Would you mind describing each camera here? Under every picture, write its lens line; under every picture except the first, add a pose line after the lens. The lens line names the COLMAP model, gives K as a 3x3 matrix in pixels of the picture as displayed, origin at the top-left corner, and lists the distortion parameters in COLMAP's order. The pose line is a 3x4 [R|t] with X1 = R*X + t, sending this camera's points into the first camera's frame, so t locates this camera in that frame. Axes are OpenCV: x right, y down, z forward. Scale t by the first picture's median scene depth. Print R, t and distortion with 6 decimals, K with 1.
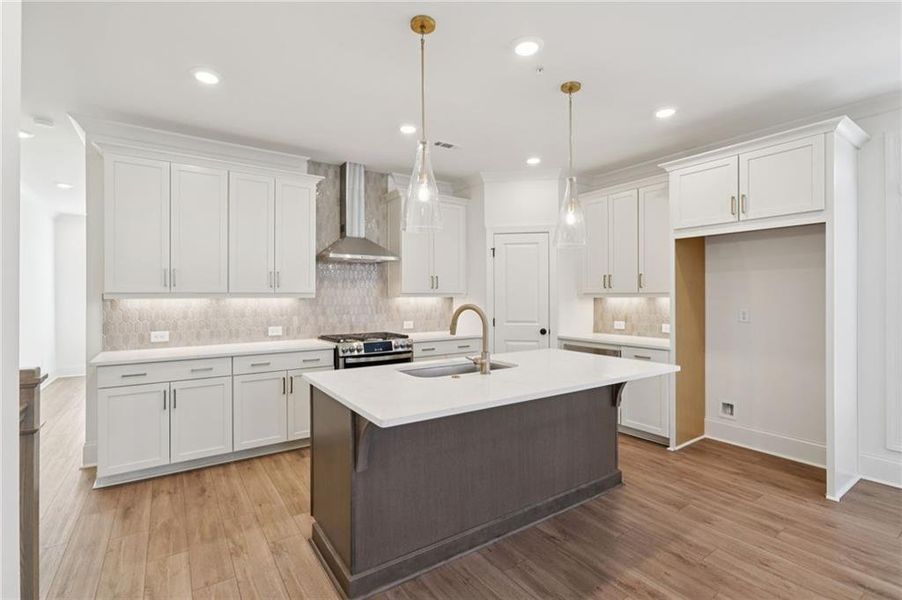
lens RADIAL K [[414.7, 0, 442.7], [0, 414.7, 296.1], [0, 0, 1]] dist [-0.012015, 0.006907]
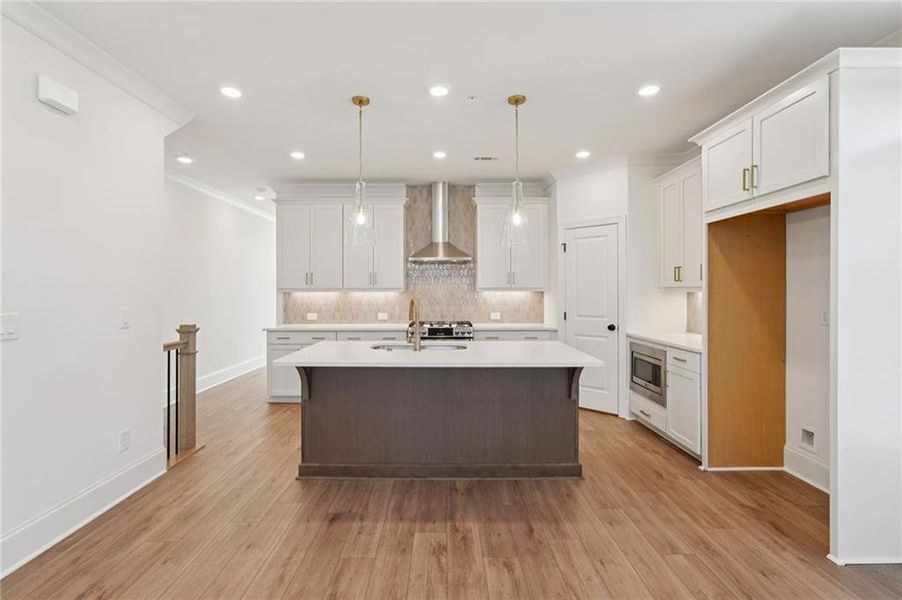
lens RADIAL K [[414.7, 0, 440.3], [0, 414.7, 290.8], [0, 0, 1]] dist [-0.012015, 0.006907]
pose [[0.827375, -0.000322, -0.561649, 0.557625], [0.000533, 1.000000, 0.000211, 0.000680], [0.561649, -0.000474, 0.827375, -0.016658]]
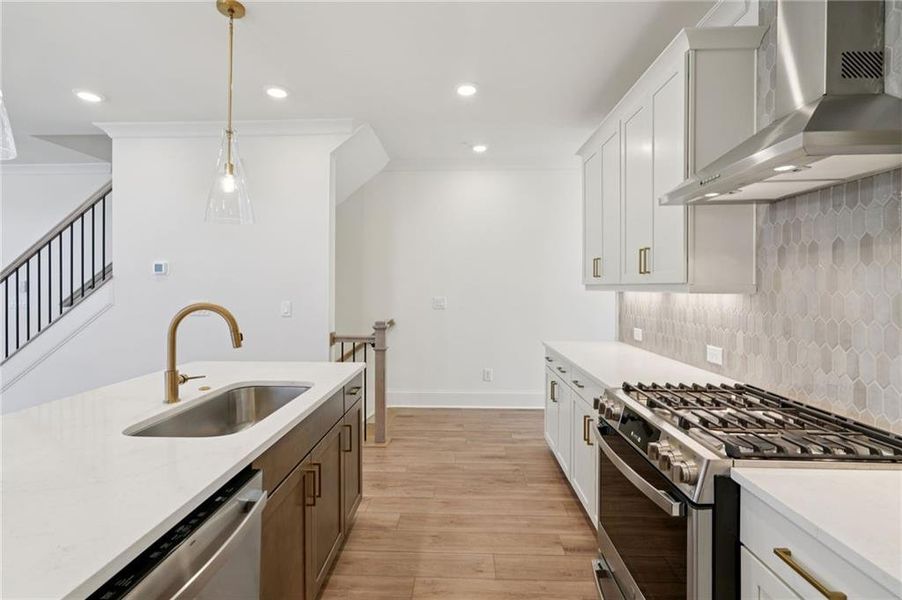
lens RADIAL K [[414.7, 0, 452.5], [0, 414.7, 287.8], [0, 0, 1]] dist [-0.012015, 0.006907]
pose [[-0.575232, 0.001205, -0.817989, 0.246472], [-0.001821, 0.999995, 0.002754, -0.002974], [0.817988, 0.003073, -0.575227, 1.122942]]
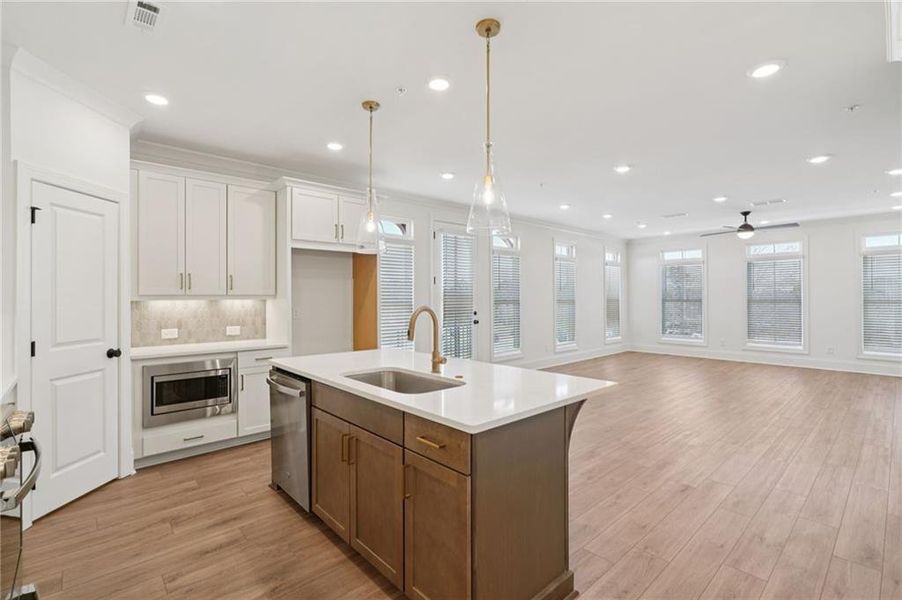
lens RADIAL K [[414.7, 0, 445.6], [0, 414.7, 296.5], [0, 0, 1]] dist [-0.012015, 0.006907]
pose [[-0.137601, 0.003343, 0.990482, -0.583334], [0.003342, 0.999990, -0.002911, 0.000431], [-0.990482, 0.002909, -0.137611, 0.703841]]
